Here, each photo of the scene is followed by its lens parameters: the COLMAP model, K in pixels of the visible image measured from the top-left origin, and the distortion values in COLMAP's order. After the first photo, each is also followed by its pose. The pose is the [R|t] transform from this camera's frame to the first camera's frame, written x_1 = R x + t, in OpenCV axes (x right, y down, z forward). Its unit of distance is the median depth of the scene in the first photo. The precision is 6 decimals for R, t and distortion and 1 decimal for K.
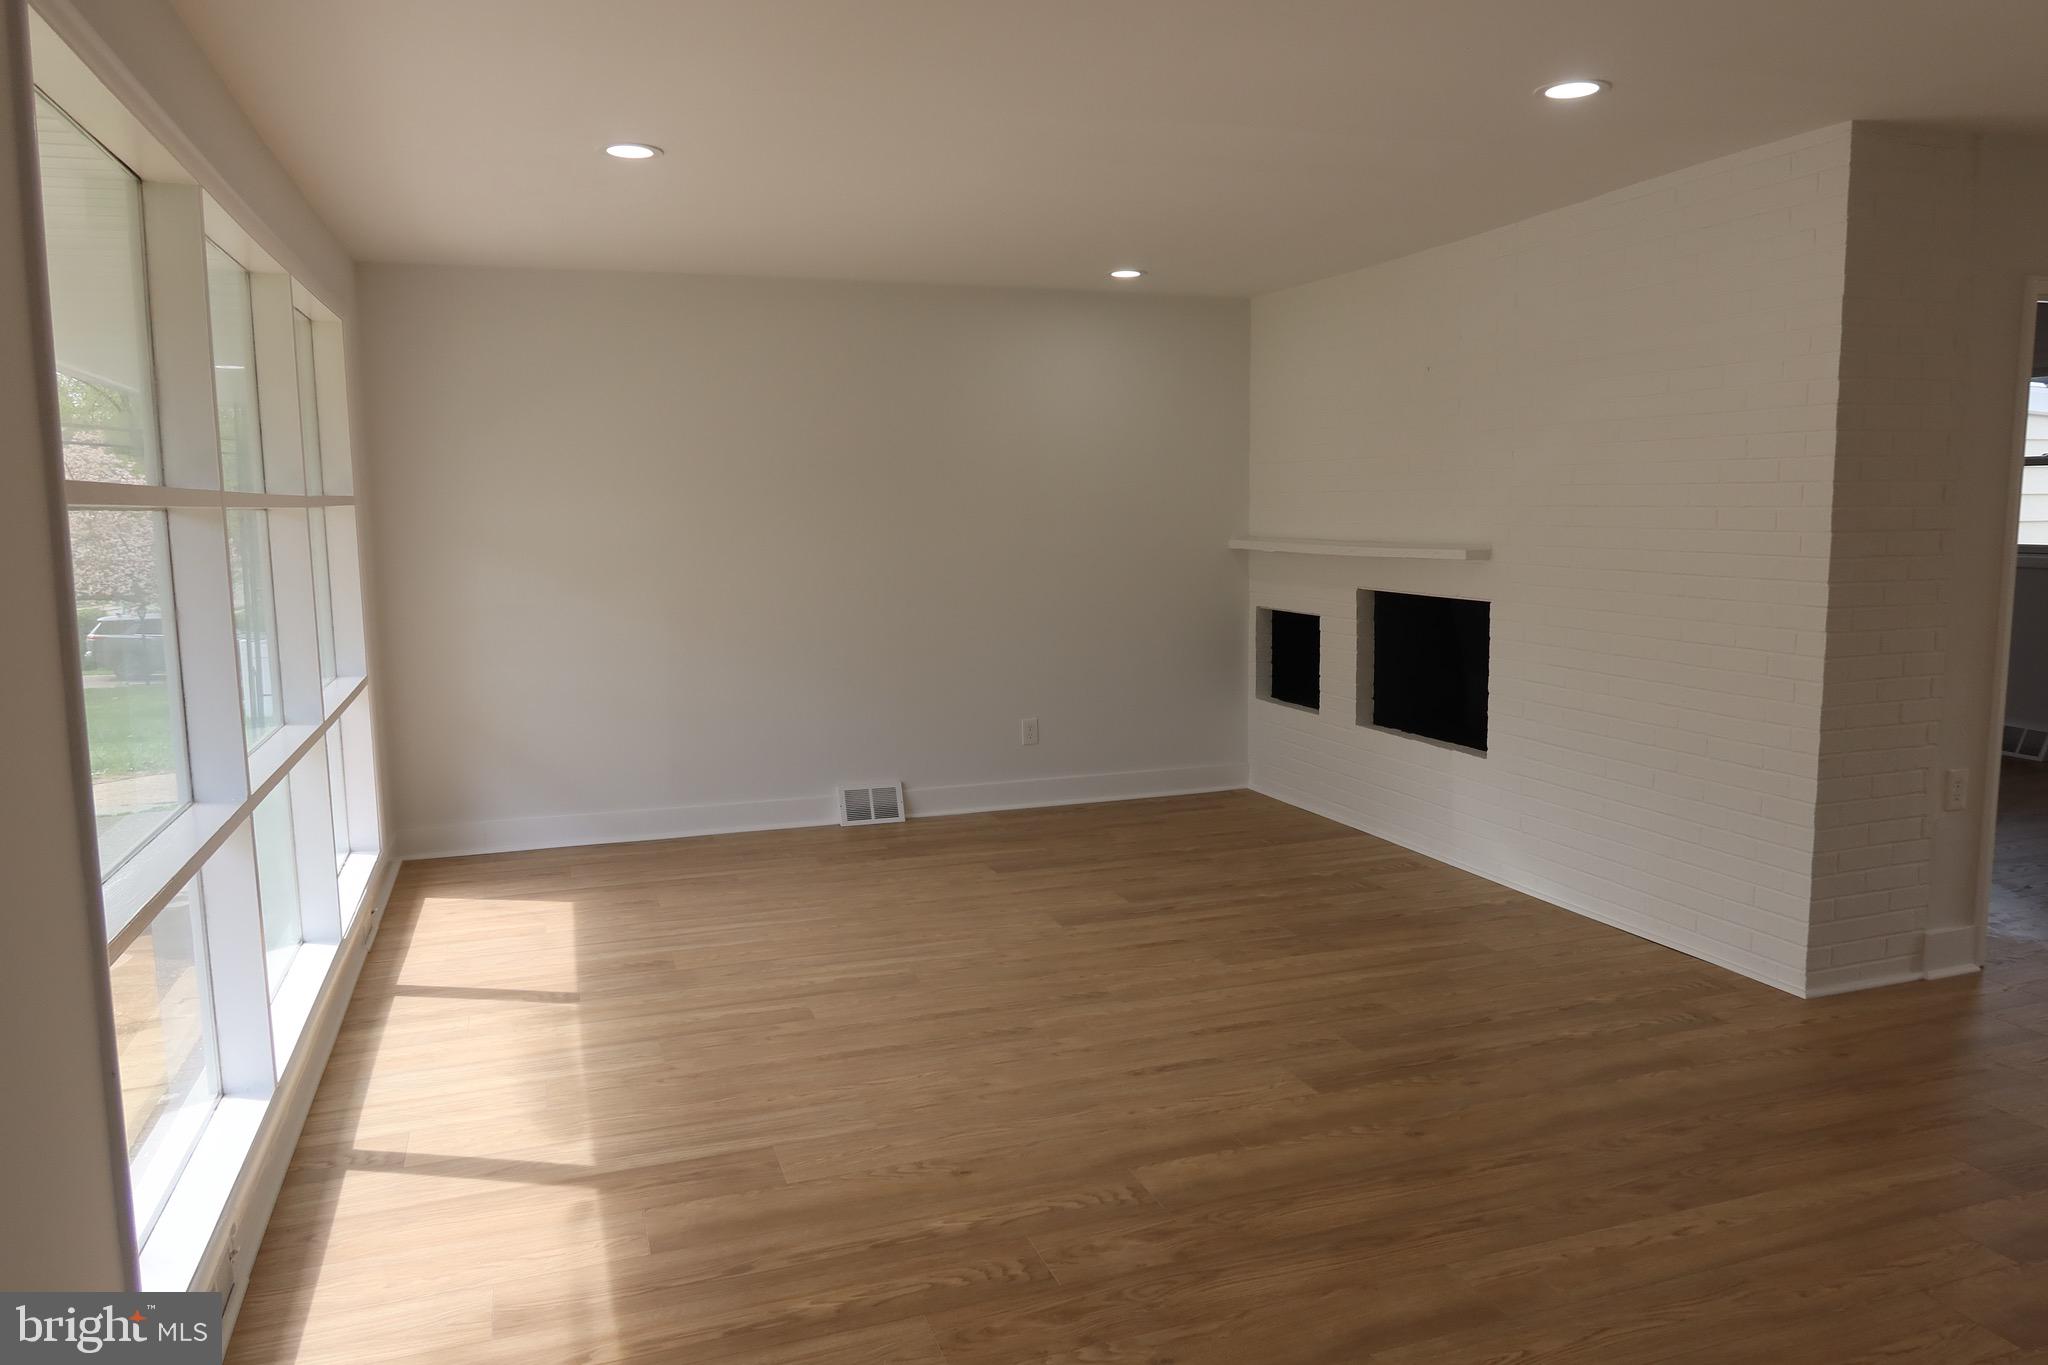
lens RADIAL K [[1382.6, 0, 1017.7], [0, 1382.6, 680.5], [0, 0, 1]] dist [-0.020419, 0.001297]
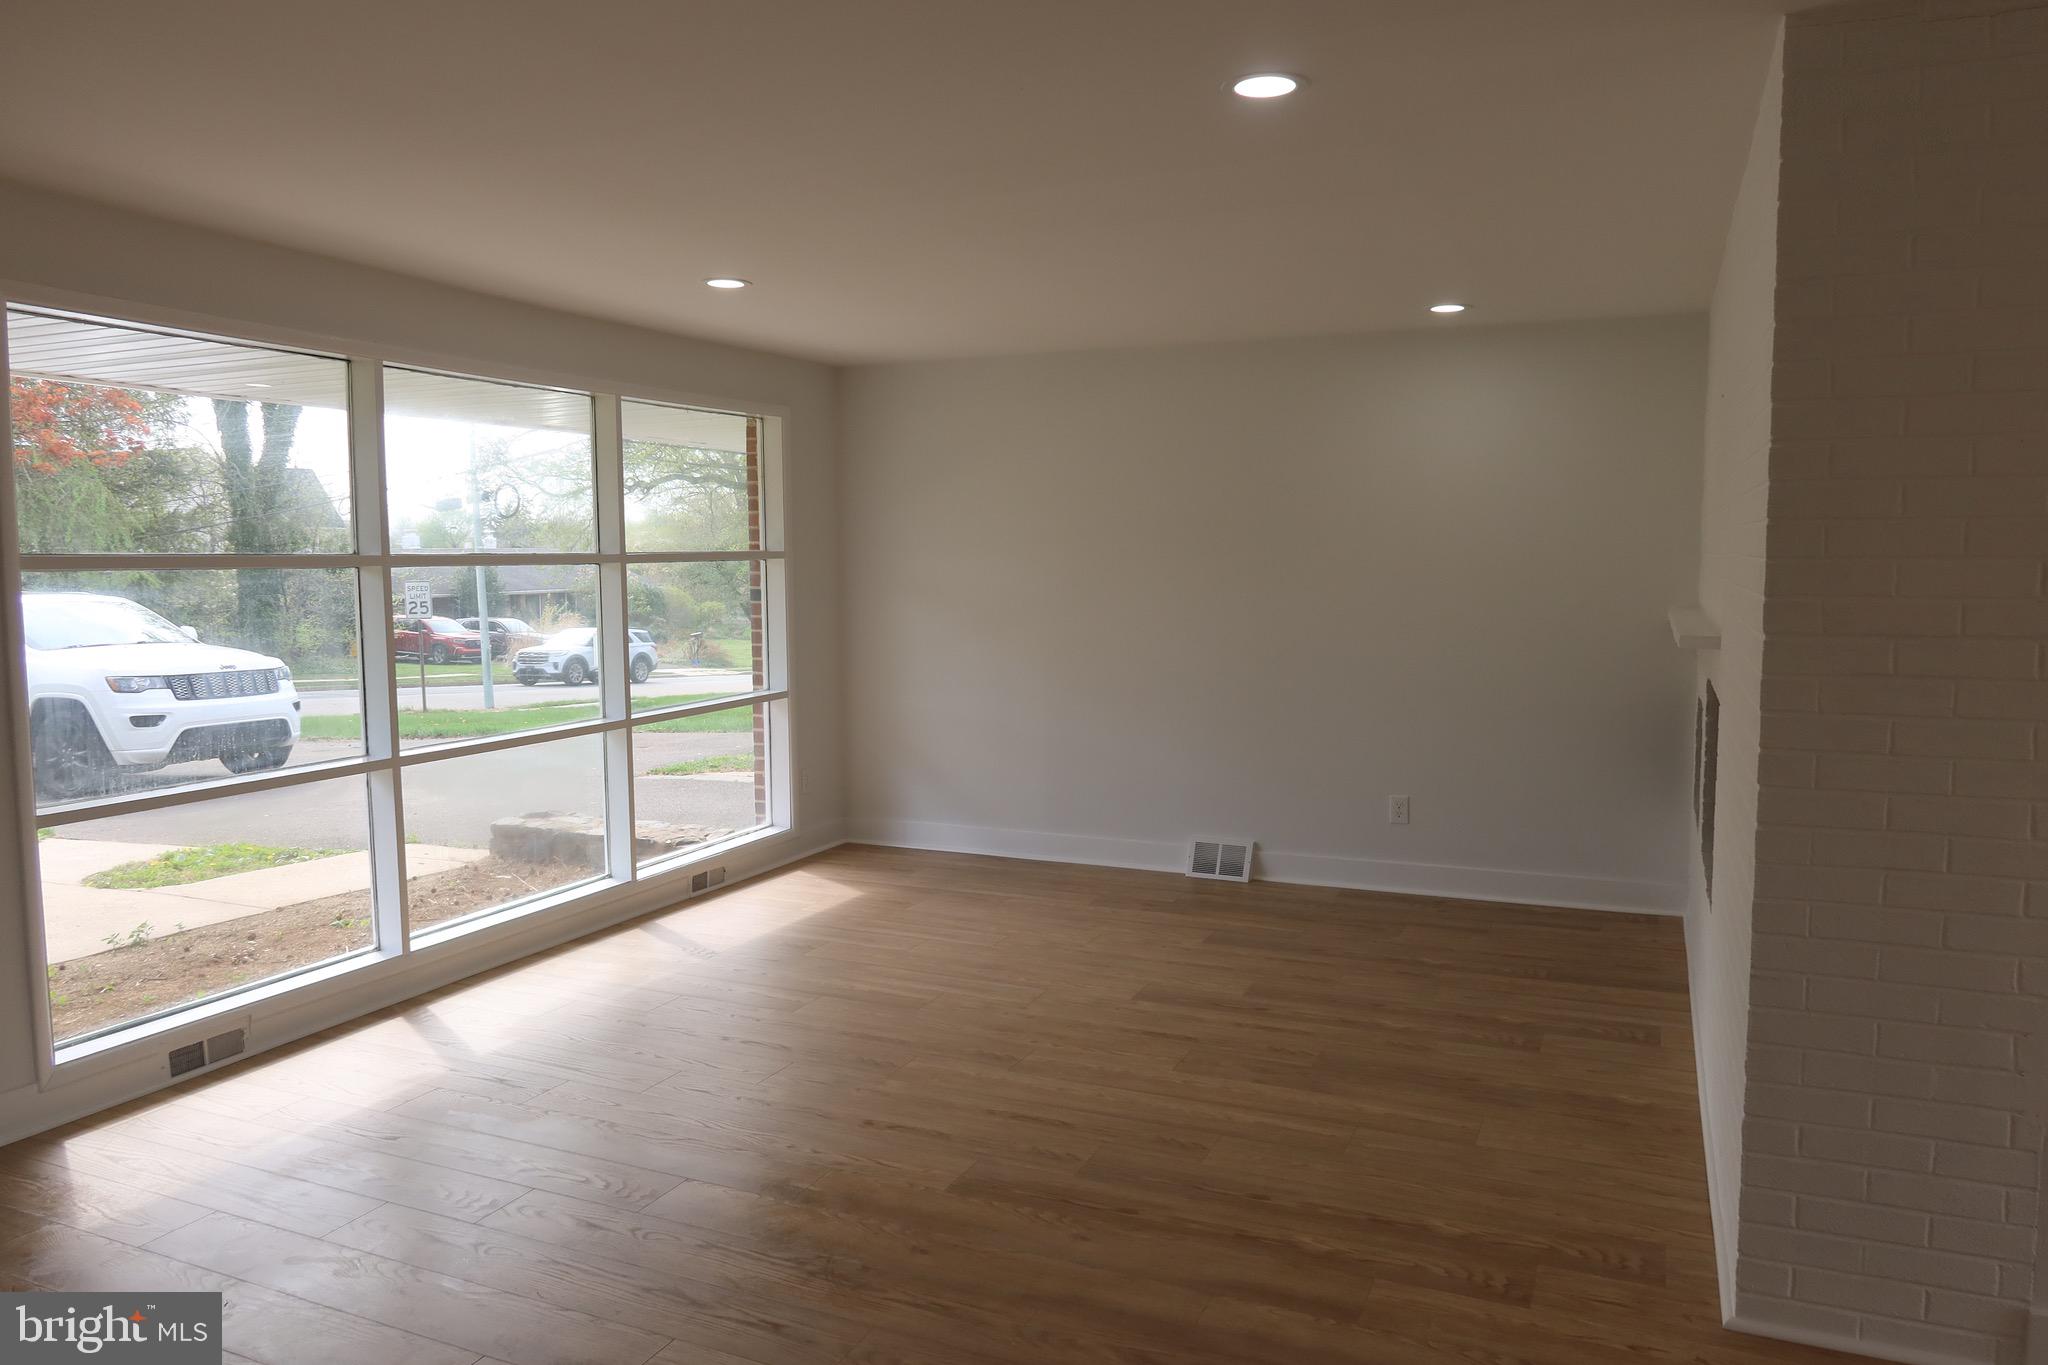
lens RADIAL K [[1382.6, 0, 1017.7], [0, 1382.6, 680.5], [0, 0, 1]] dist [-0.020419, 0.001297]
pose [[0.731357, 0.067503, -0.678646, 0.612703], [-0.087121, 0.996184, 0.005200, -0.042415], [0.676407, 0.055321, 0.734447, 0.220691]]
